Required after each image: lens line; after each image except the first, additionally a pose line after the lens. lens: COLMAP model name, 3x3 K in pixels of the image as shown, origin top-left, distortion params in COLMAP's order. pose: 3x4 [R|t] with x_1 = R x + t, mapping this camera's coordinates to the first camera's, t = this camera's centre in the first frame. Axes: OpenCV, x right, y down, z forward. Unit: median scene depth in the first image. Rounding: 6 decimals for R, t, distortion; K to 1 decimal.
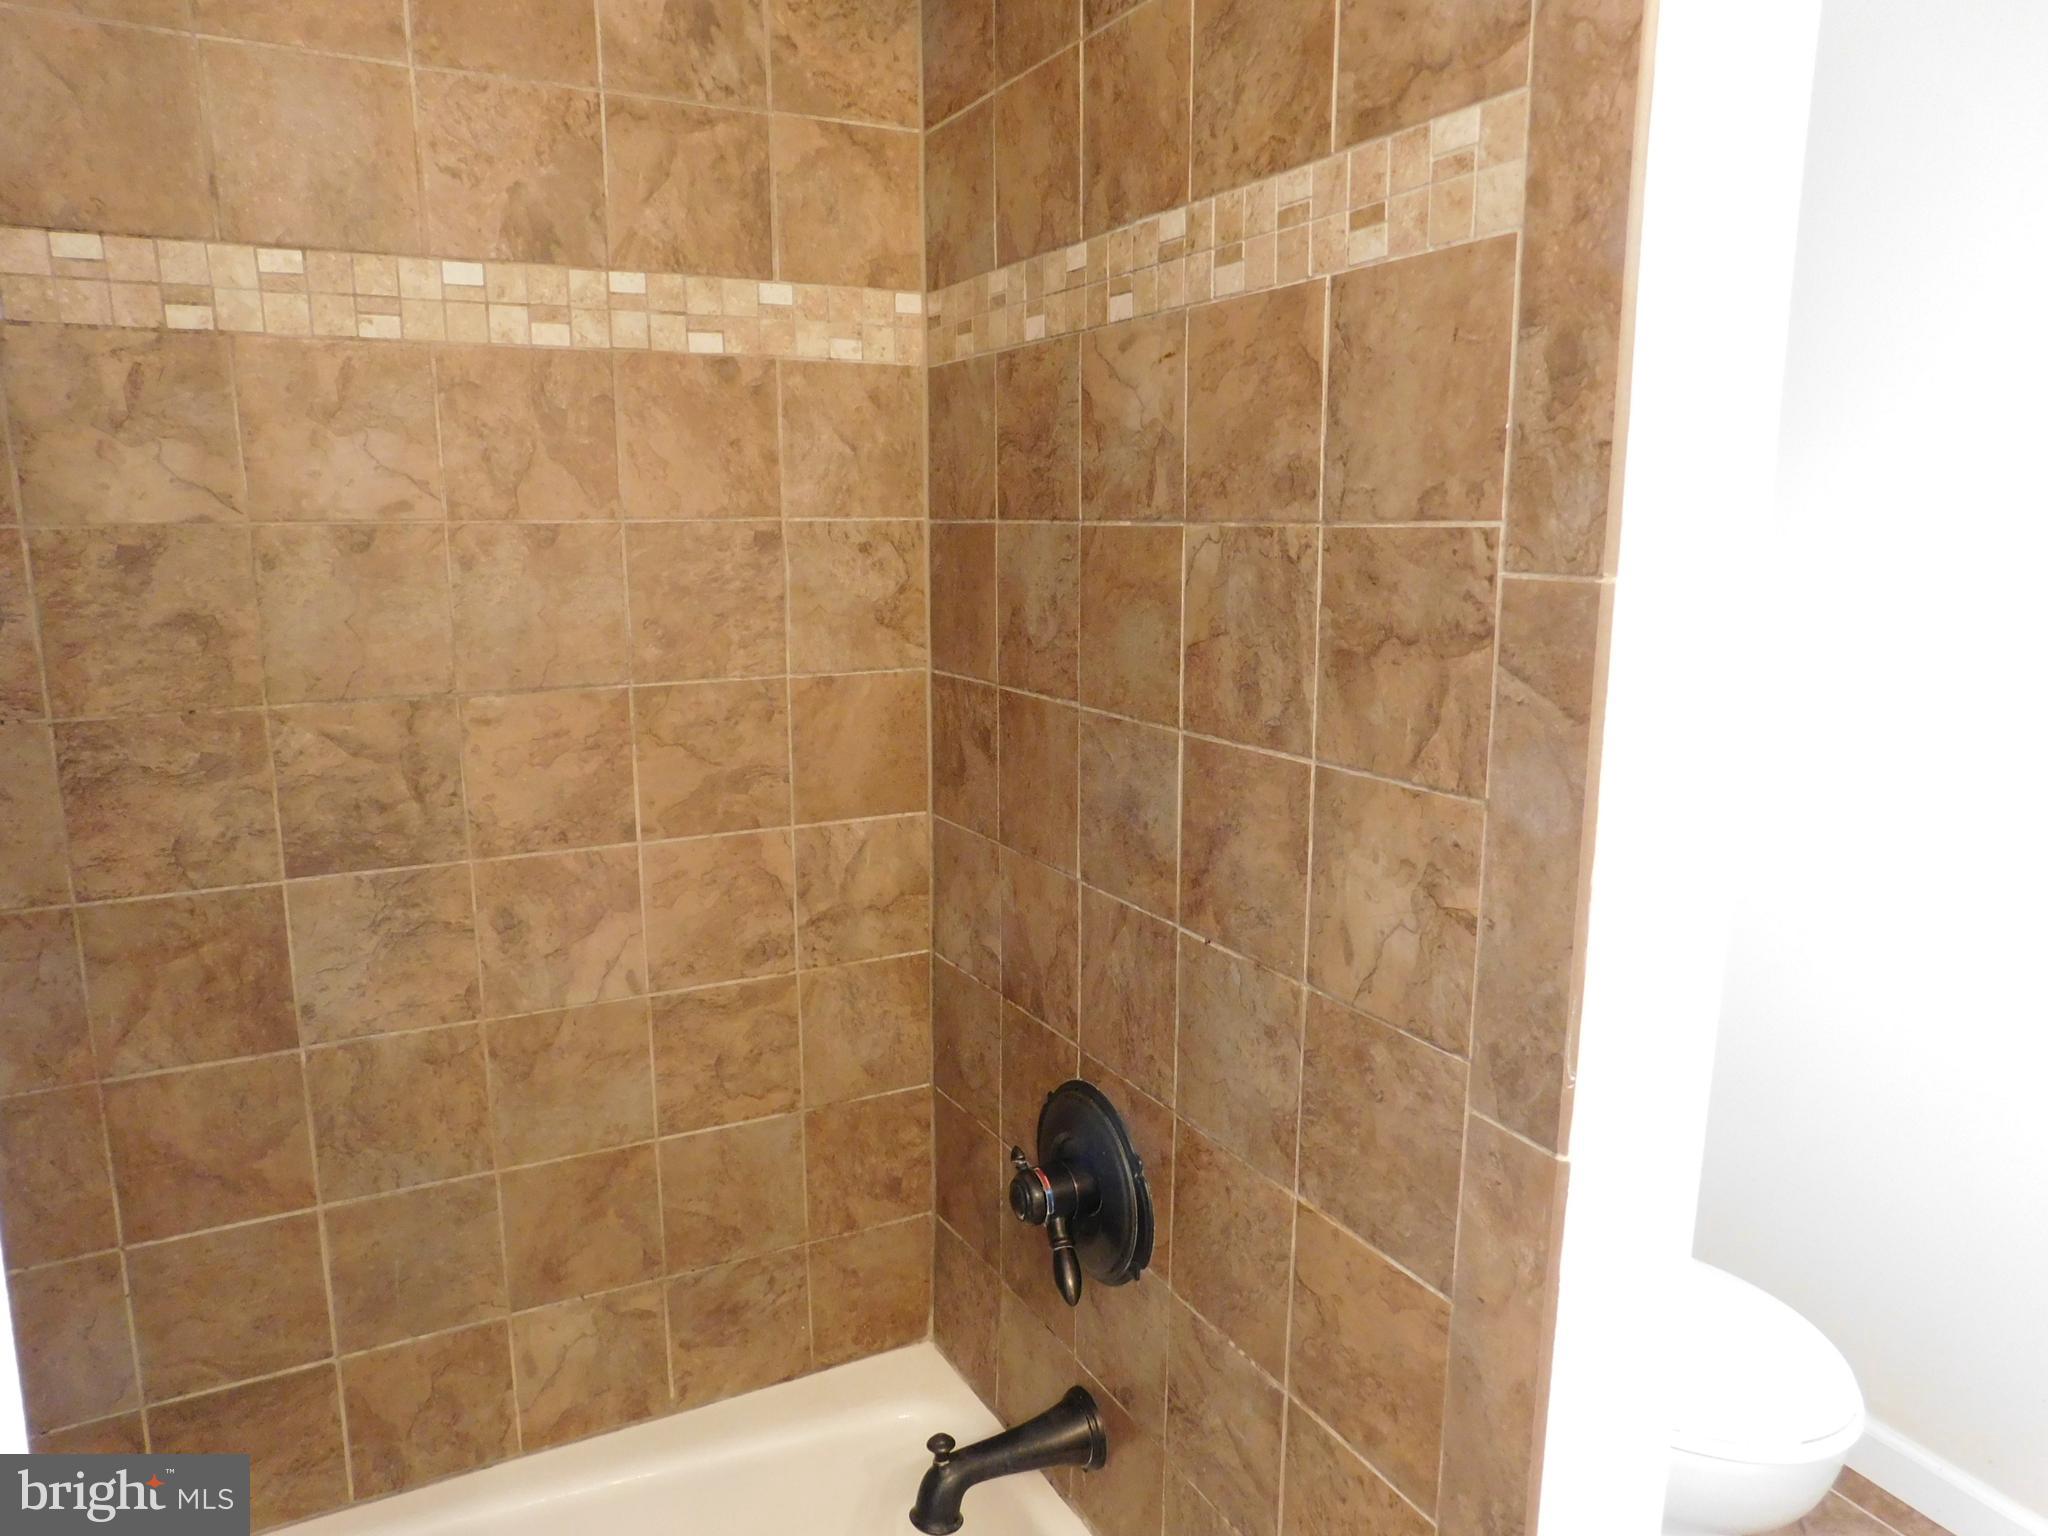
lens RADIAL K [[1369.7, 0, 1008.8], [0, 1369.7, 782.5], [0, 0, 1]] dist [-0.064464, 0.044157]
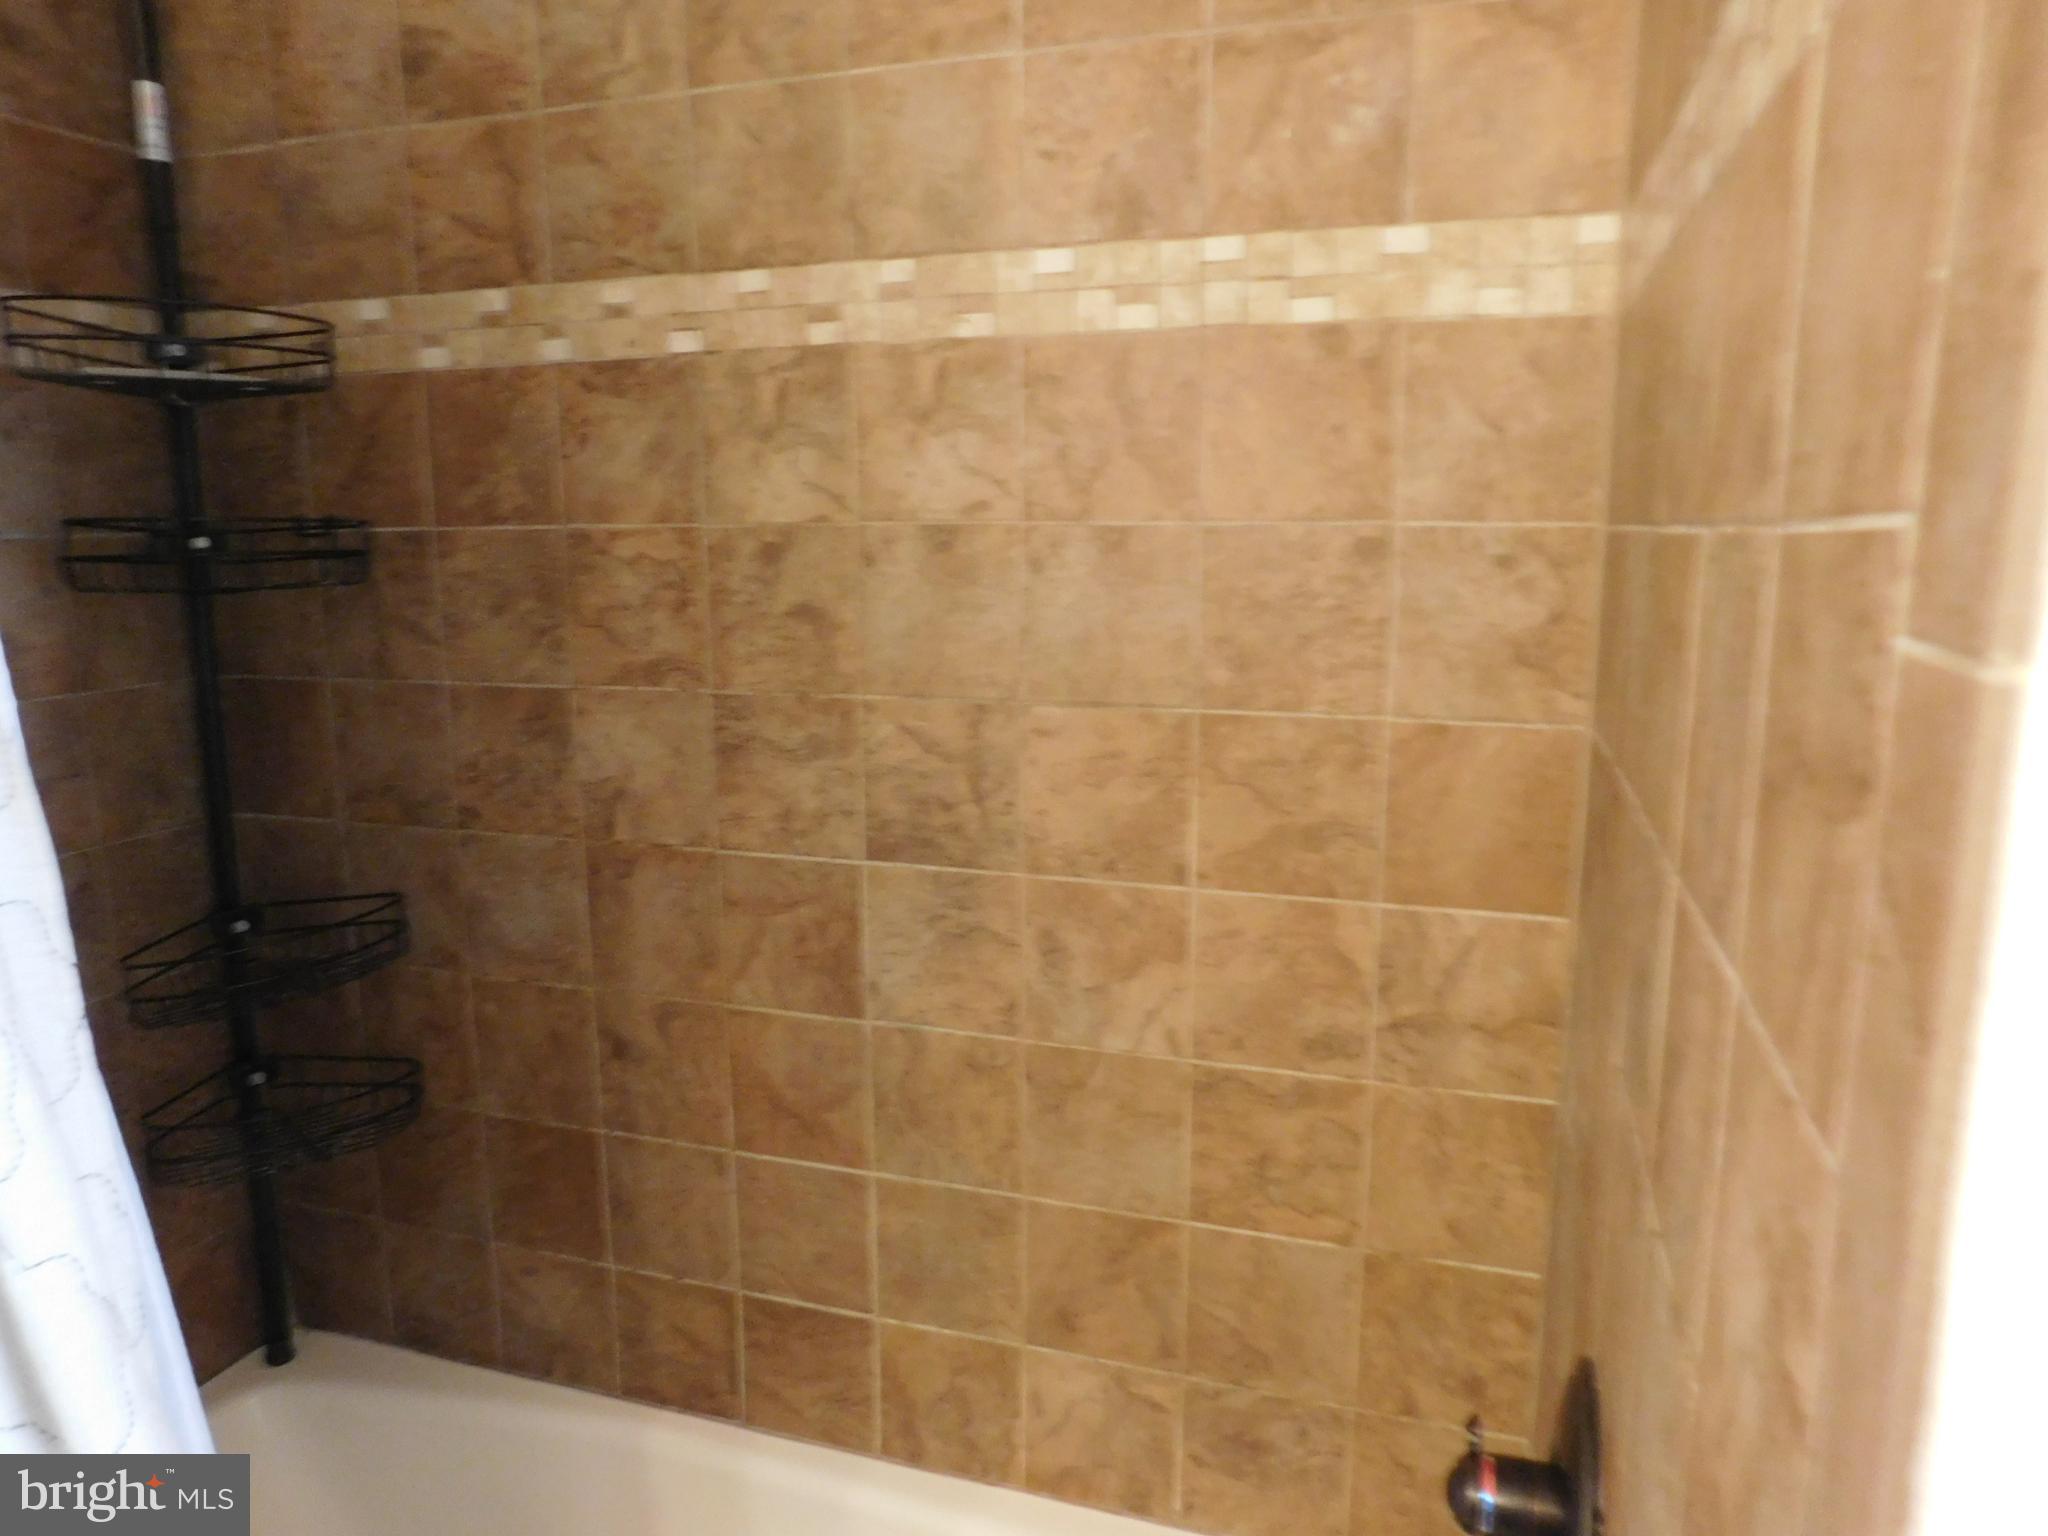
lens RADIAL K [[1369.7, 0, 1015.0], [0, 1369.7, 779.4], [0, 0, 1]] dist [-0.064464, 0.044157]
pose [[0.697235, 0.130582, -0.704848, 0.271960], [-0.136340, 0.989477, 0.048445, -0.054796], [0.703757, 0.062322, 0.707702, 0.302002]]
